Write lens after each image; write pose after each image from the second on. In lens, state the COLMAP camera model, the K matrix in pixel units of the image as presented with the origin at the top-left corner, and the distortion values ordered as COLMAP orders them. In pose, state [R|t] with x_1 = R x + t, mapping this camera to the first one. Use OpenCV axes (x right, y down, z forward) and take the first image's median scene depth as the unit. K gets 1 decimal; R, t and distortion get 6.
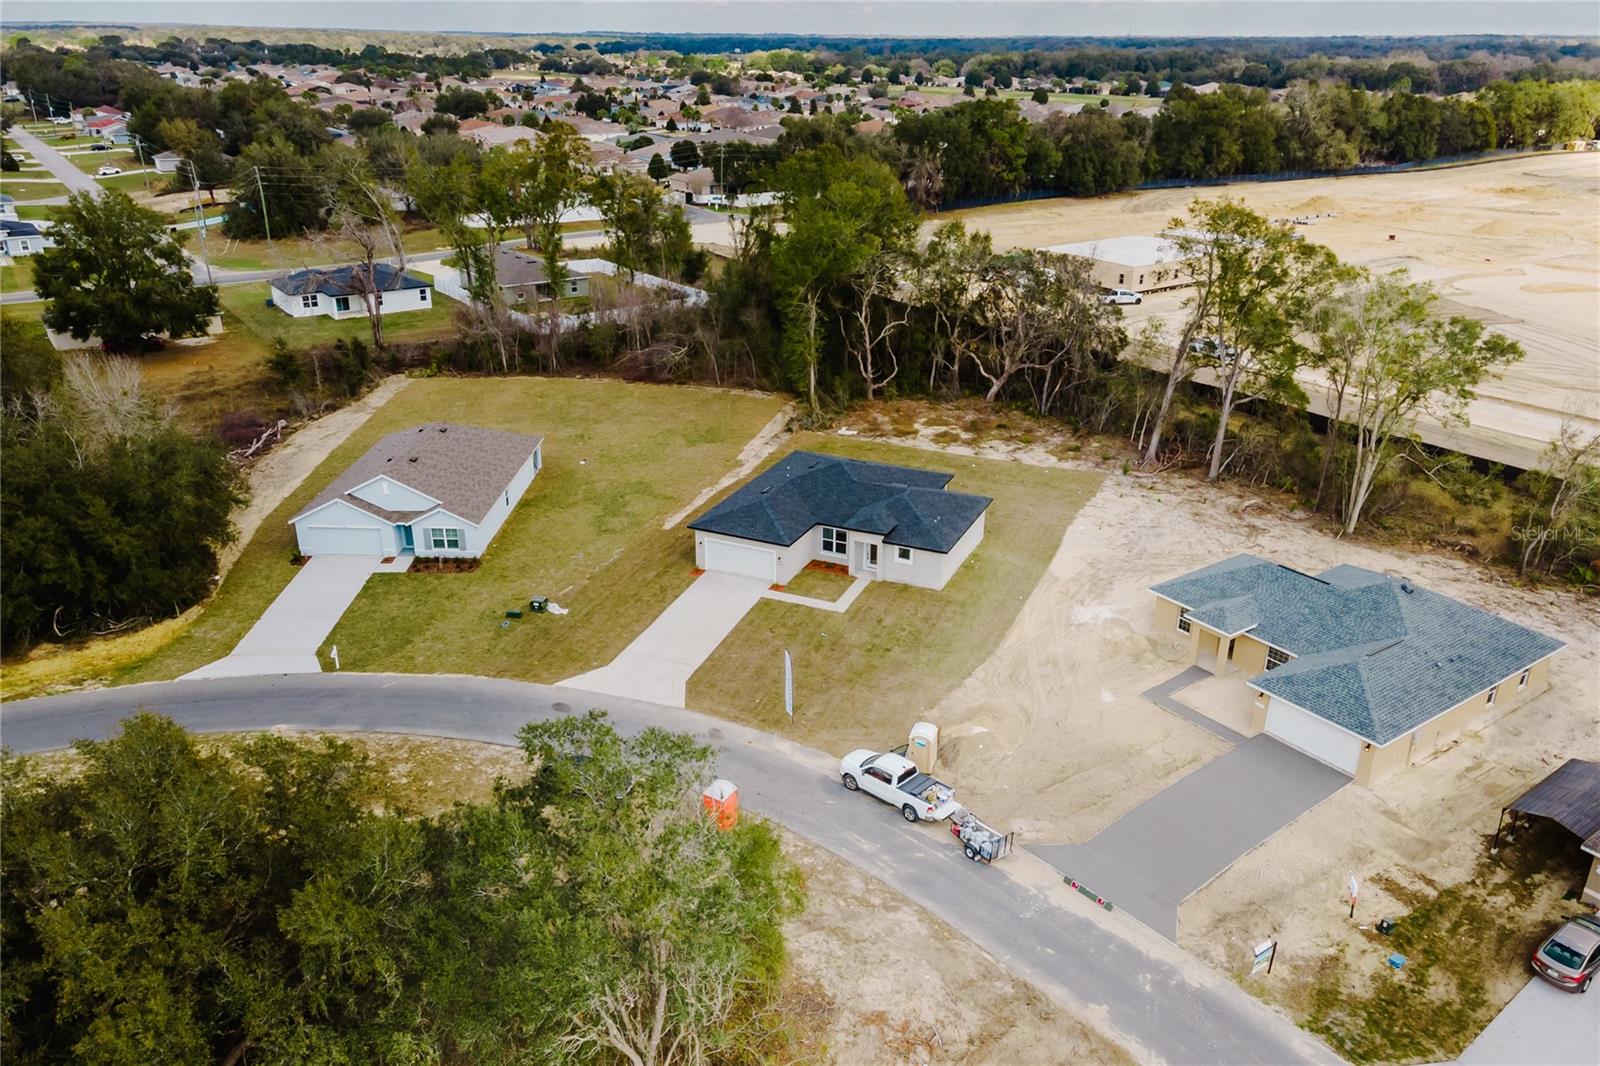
lens RADIAL K [[1172.2, 0, 790.5], [0, 1172.2, 535.5], [0, 0, 1]] dist [0.031607, 0.015848]
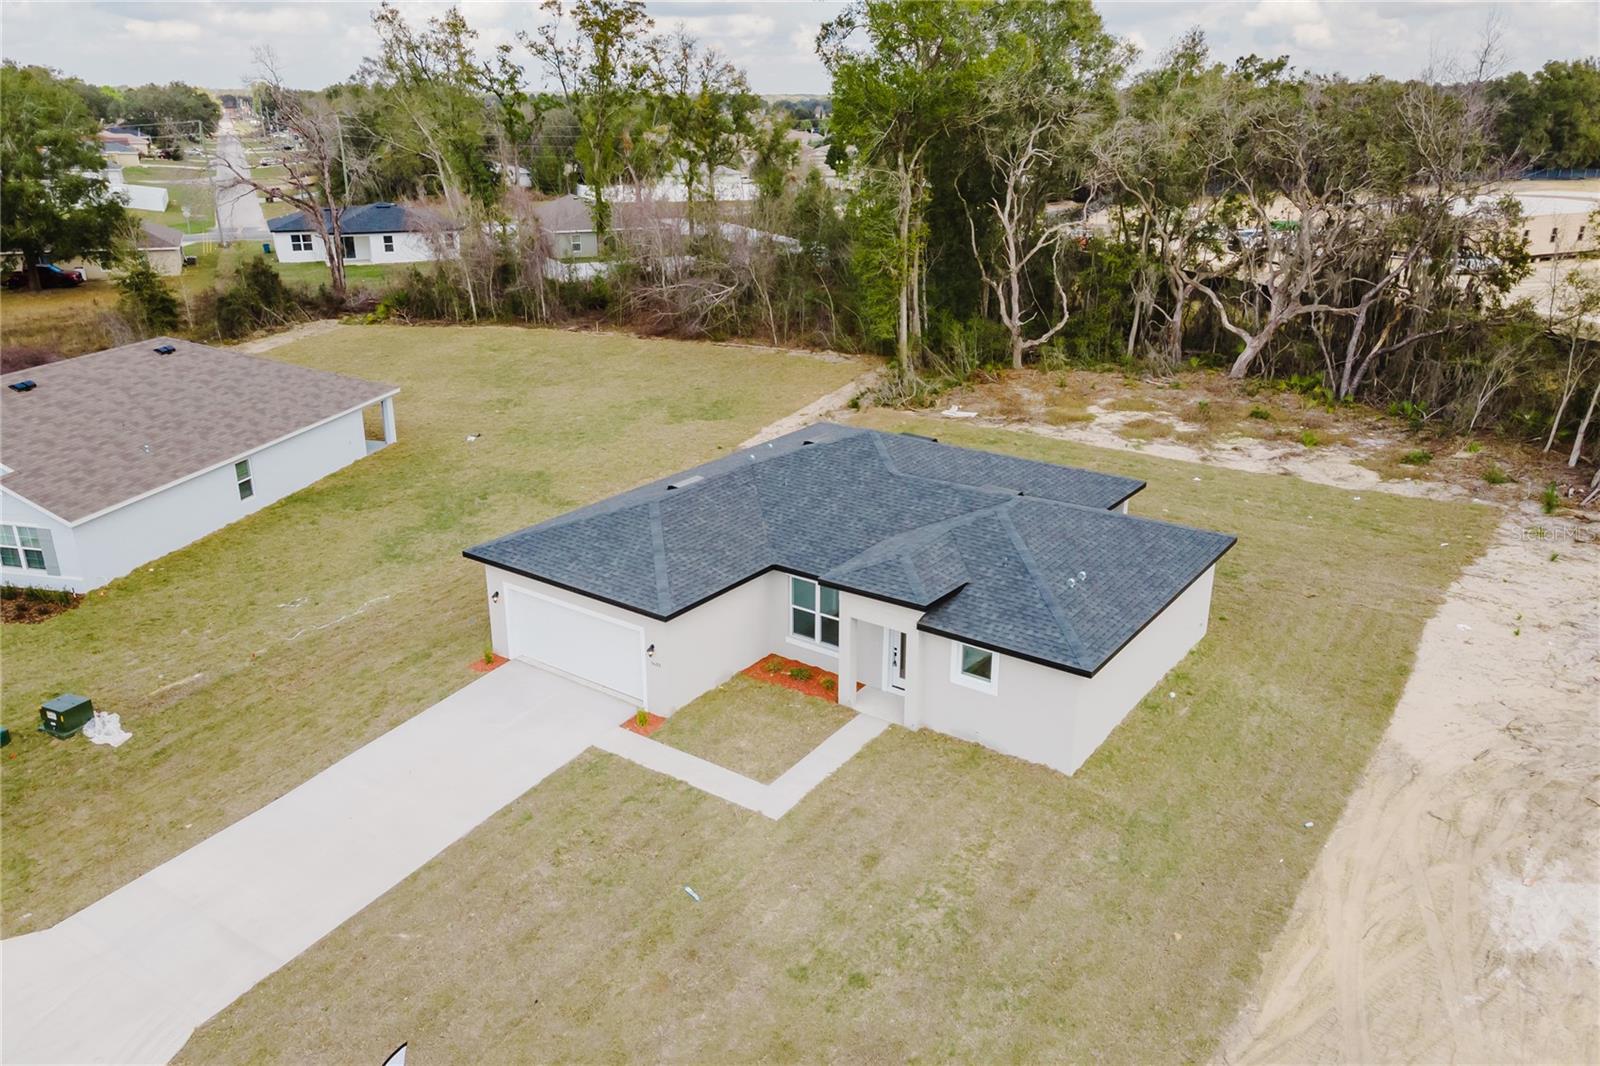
lens RADIAL K [[1172.2, 0, 796.7], [0, 1172.2, 535.2], [0, 0, 1]] dist [0.031607, 0.015848]
pose [[0.981497, 0.063163, -0.180759, 0.079599], [-0.071646, 0.996596, -0.040784, -0.004142], [0.177568, 0.052980, 0.982681, 0.470667]]
